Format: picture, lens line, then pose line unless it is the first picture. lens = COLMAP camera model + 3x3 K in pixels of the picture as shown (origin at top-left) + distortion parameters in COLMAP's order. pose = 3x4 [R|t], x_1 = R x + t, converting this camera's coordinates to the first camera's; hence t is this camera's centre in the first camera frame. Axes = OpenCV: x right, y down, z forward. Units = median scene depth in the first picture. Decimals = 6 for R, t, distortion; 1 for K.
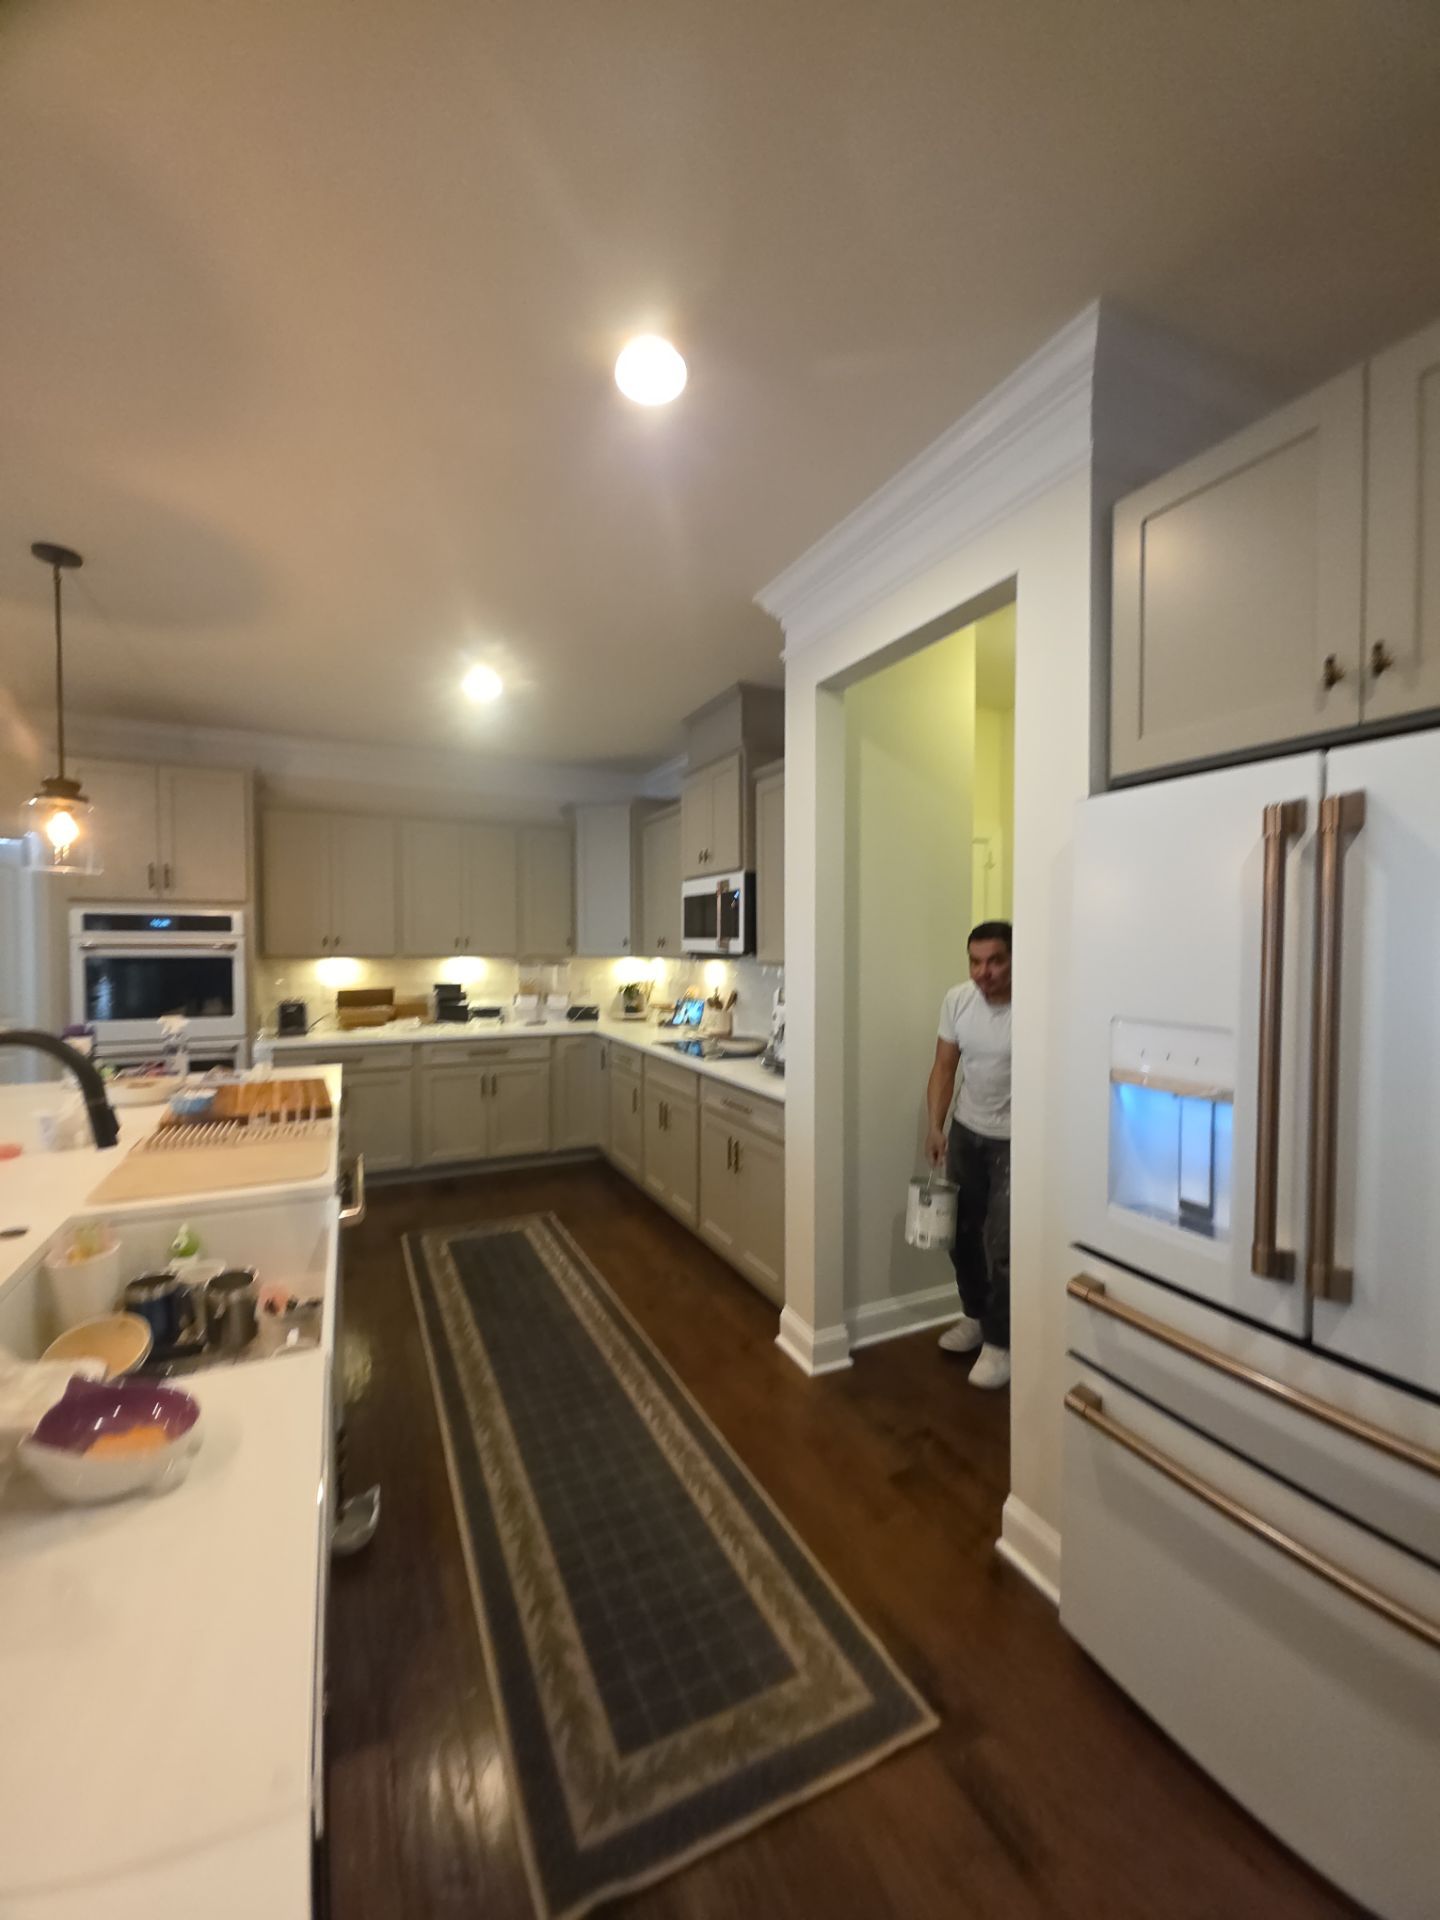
lens RADIAL K [[761.9, 0, 717.7], [0, 761.9, 958.8], [0, 0, 1]] dist [0.013317, -0.009131]
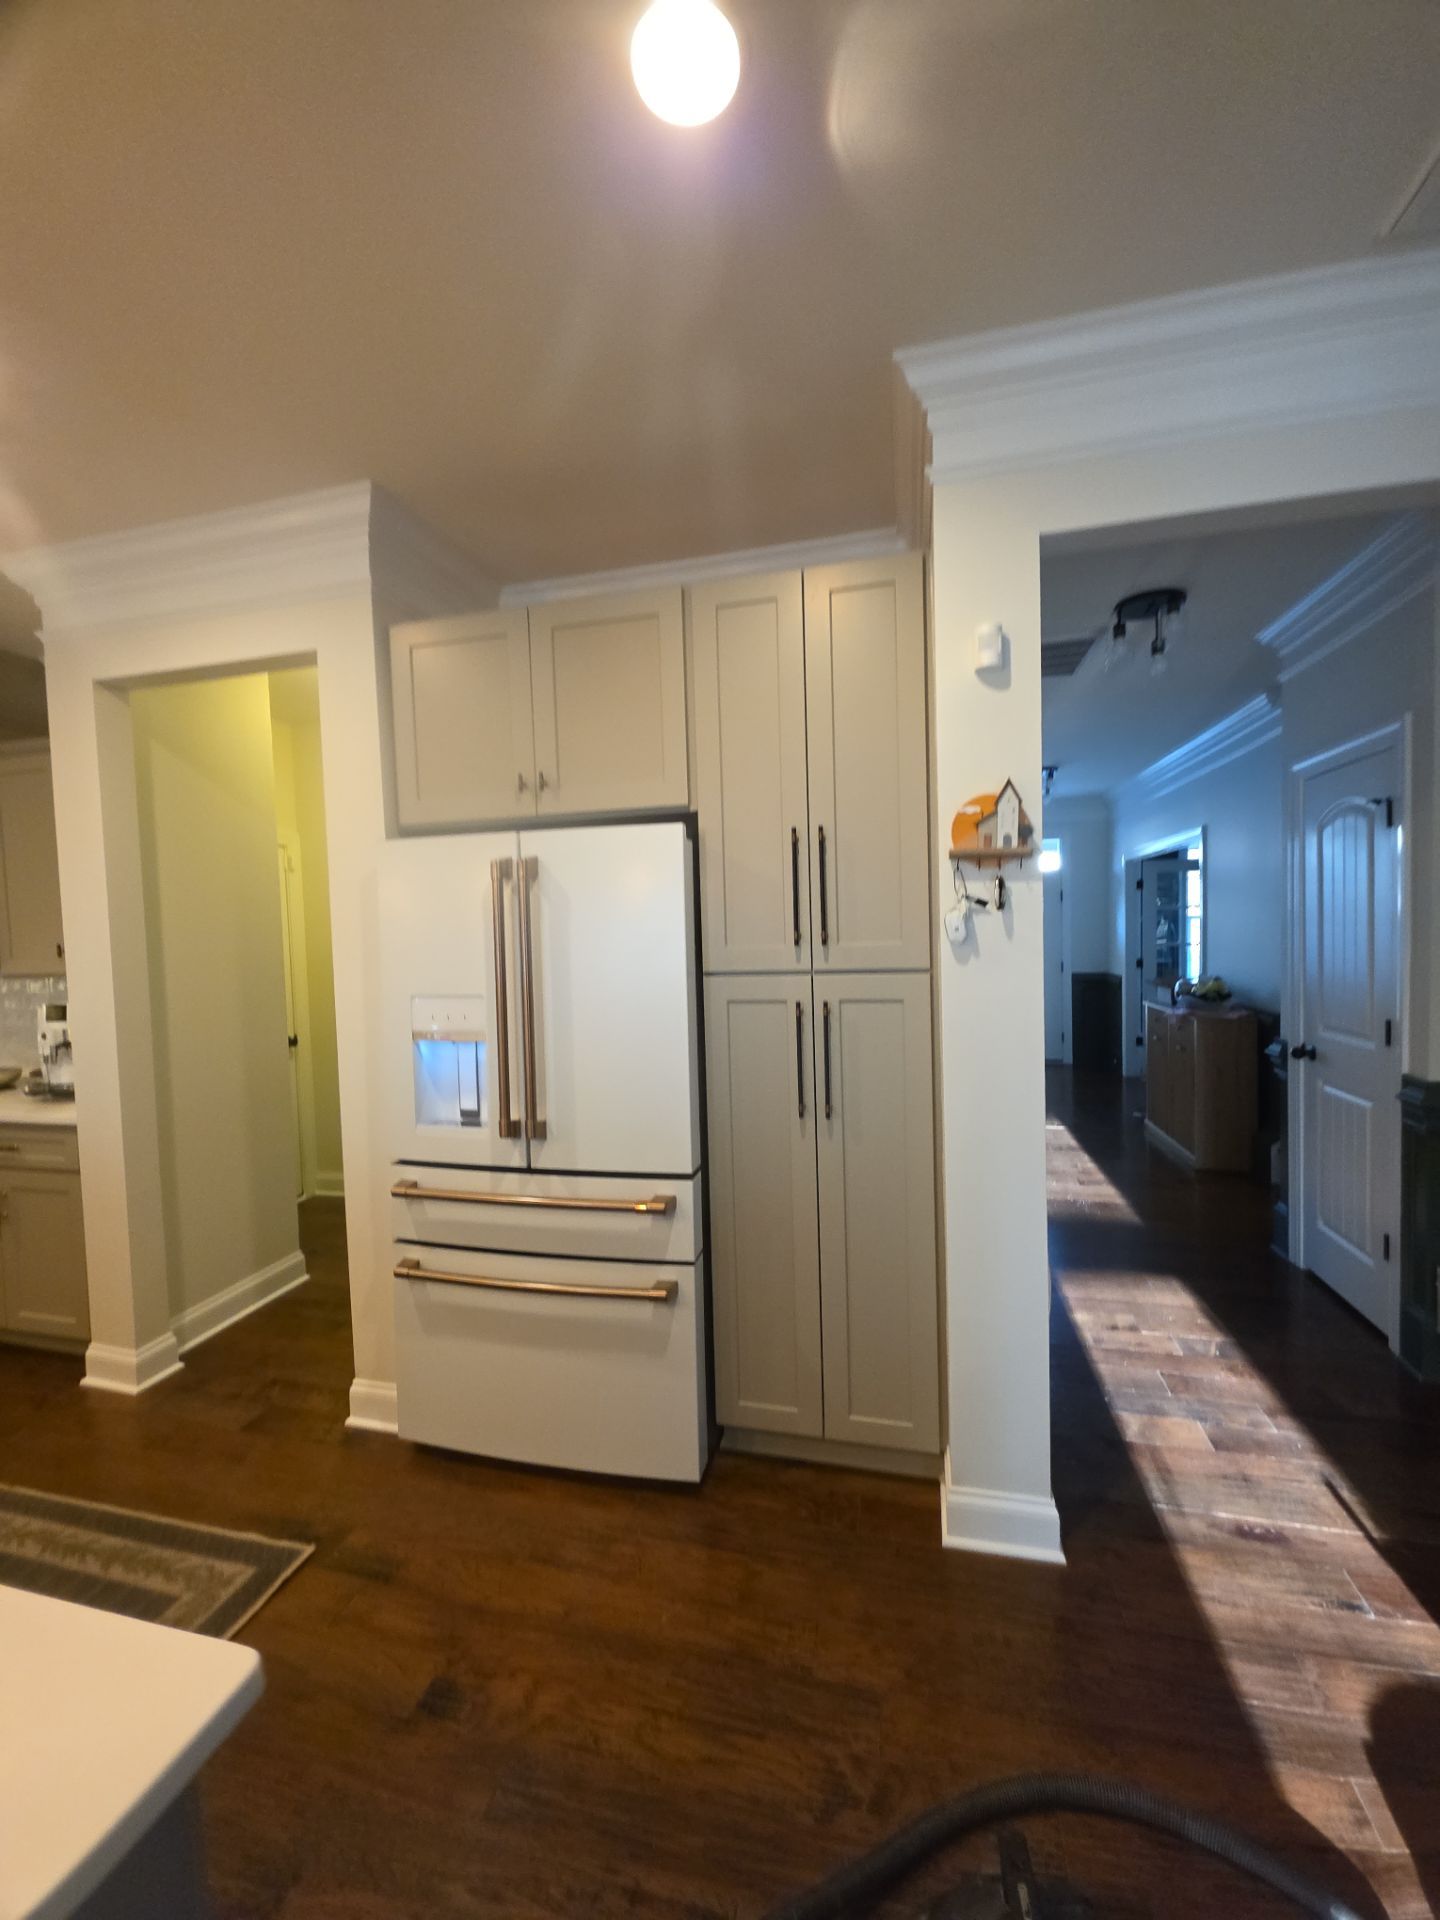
lens RADIAL K [[746.2, 0, 724.0], [0, 746.2, 949.2], [0, 0, 1]] dist [0.012401, -0.008322]
pose [[0.639951, -0.049127, 0.766843, -0.095904], [0.048196, 0.998555, 0.023751, -0.008092], [-0.766903, 0.021759, 0.641395, -0.187327]]
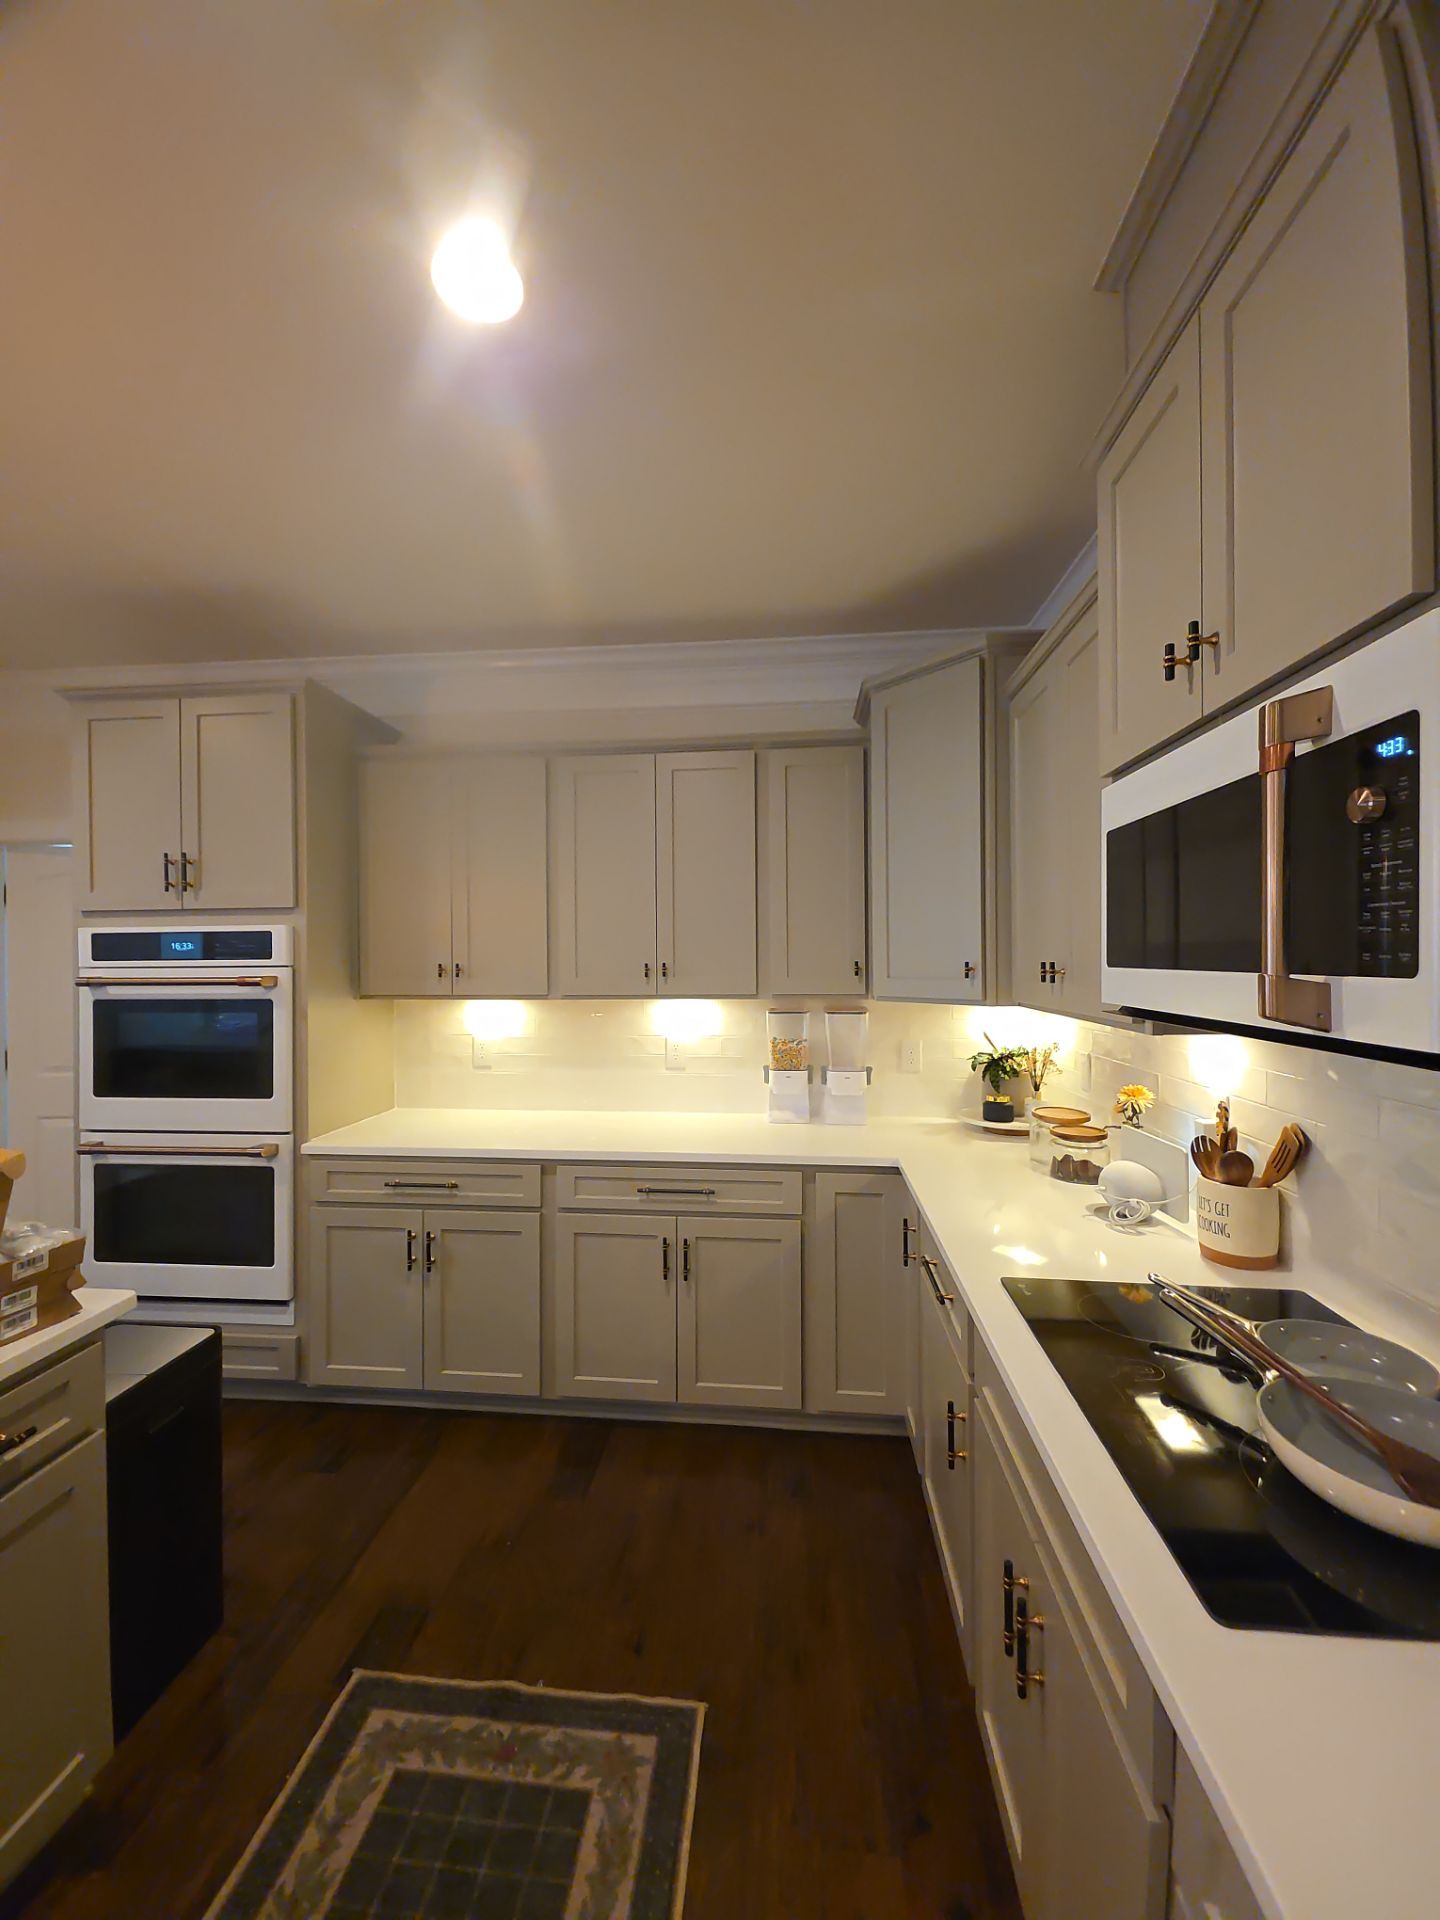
lens RADIAL K [[761.9, 0, 717.7], [0, 761.9, 958.8], [0, 0, 1]] dist [0.013317, -0.009131]
pose [[0.850788, -0.008915, -0.525433, -0.023035], [-0.001959, 0.999795, -0.020136, -0.034435], [0.525505, 0.018161, 0.850596, 0.985574]]
